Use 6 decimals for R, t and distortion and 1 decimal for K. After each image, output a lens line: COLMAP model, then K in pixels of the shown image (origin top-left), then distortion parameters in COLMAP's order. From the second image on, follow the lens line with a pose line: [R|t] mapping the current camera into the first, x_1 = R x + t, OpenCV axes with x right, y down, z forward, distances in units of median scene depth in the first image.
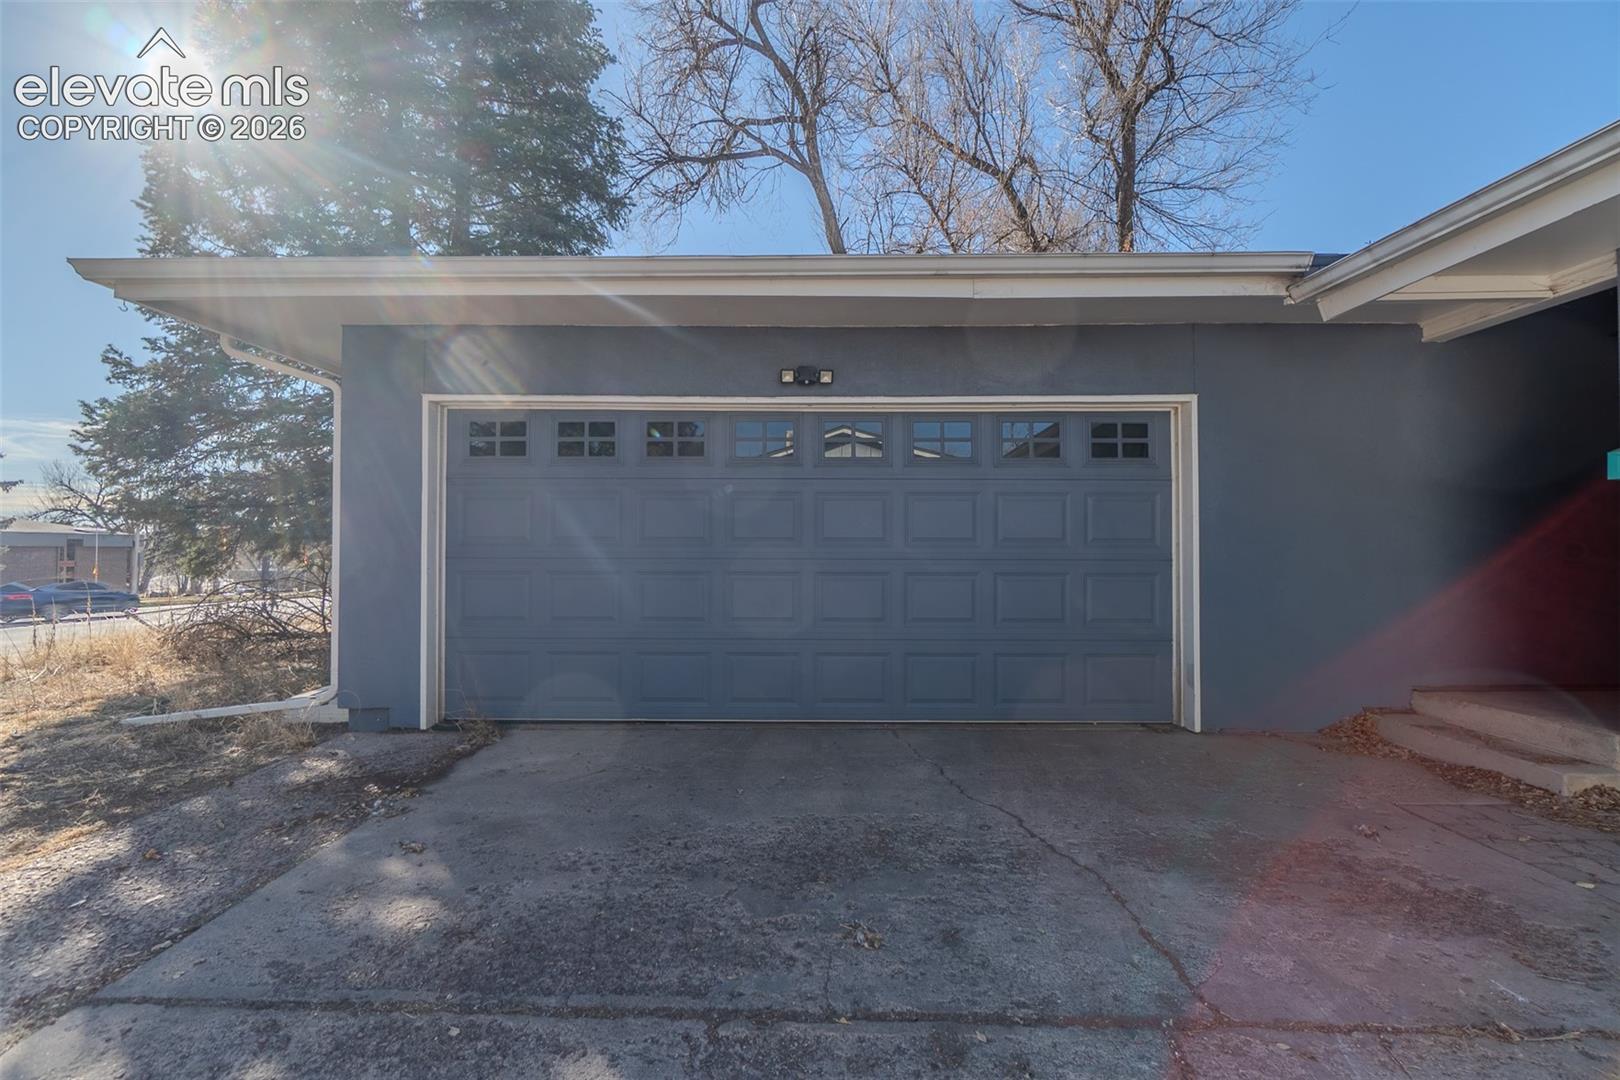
lens RADIAL K [[693.4, 0, 804.9], [0, 693.4, 537.9], [0, 0, 1]] dist [0.000017, 0.001530]
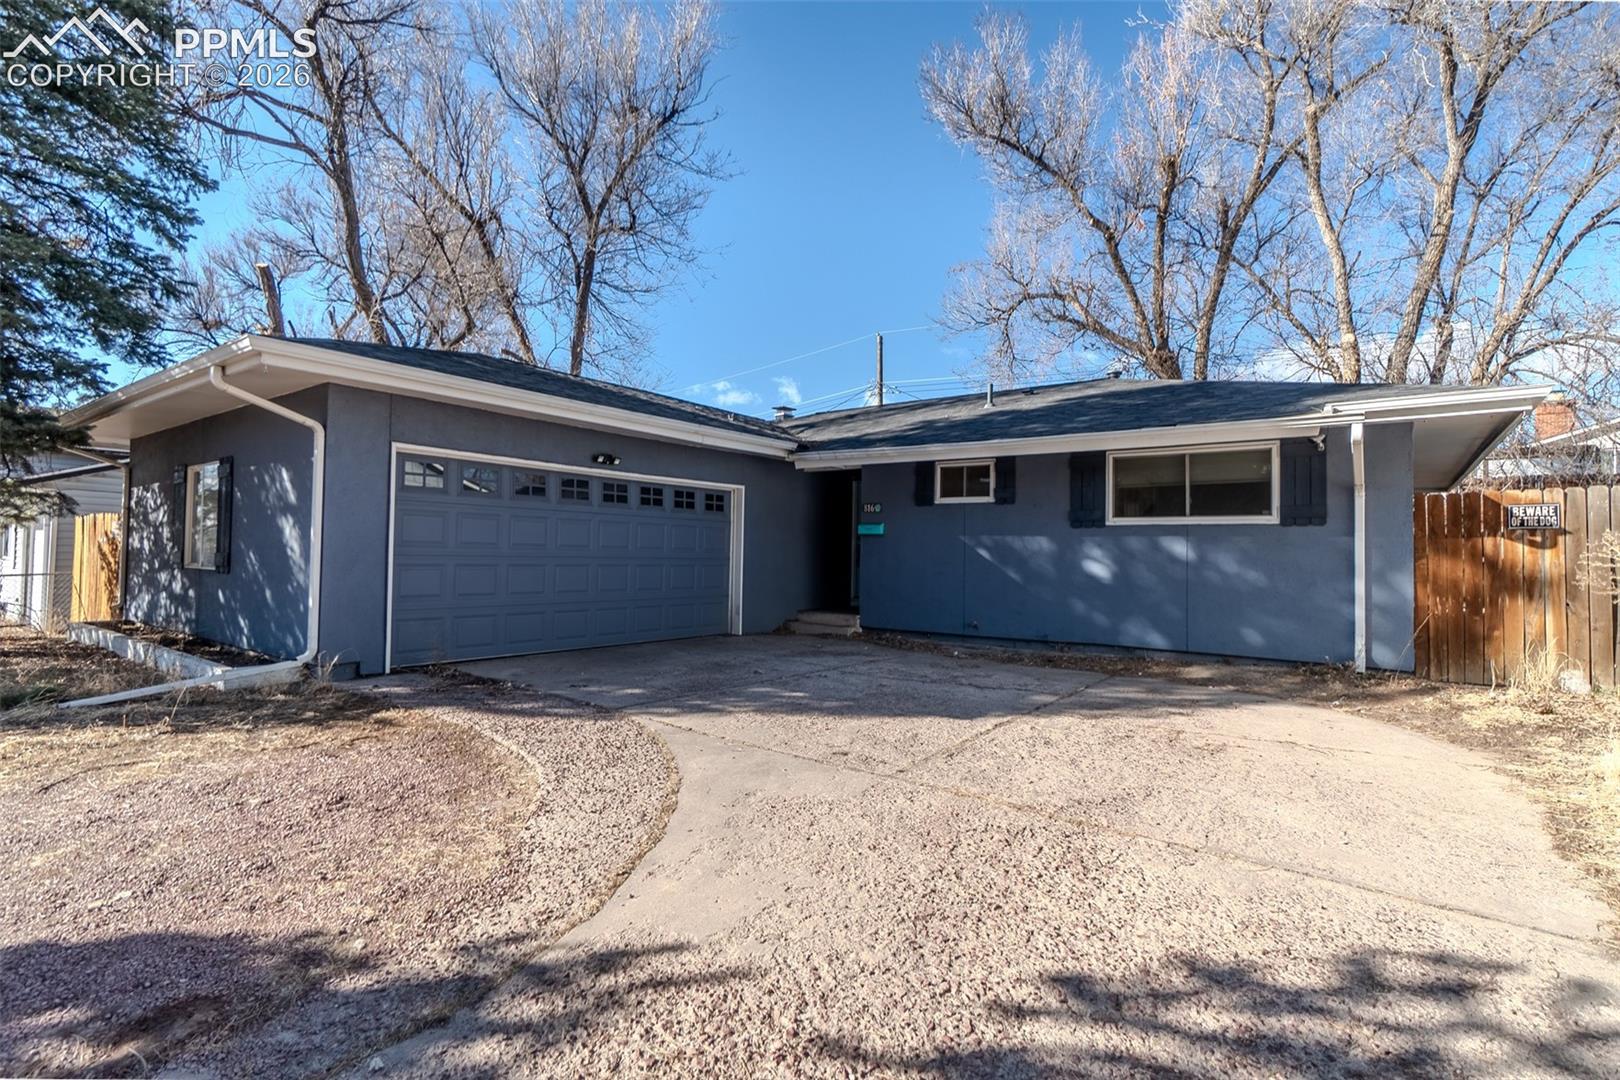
lens RADIAL K [[762.9, 0, 811.5], [0, 762.9, 538.5], [0, 0, 1]] dist [0.000648, 0.000009]
pose [[0.592493, 0.025805, 0.805162, -1.248340], [-0.026805, 0.999565, -0.012311, -0.009985], [-0.805129, -0.014288, 0.592927, -0.626097]]
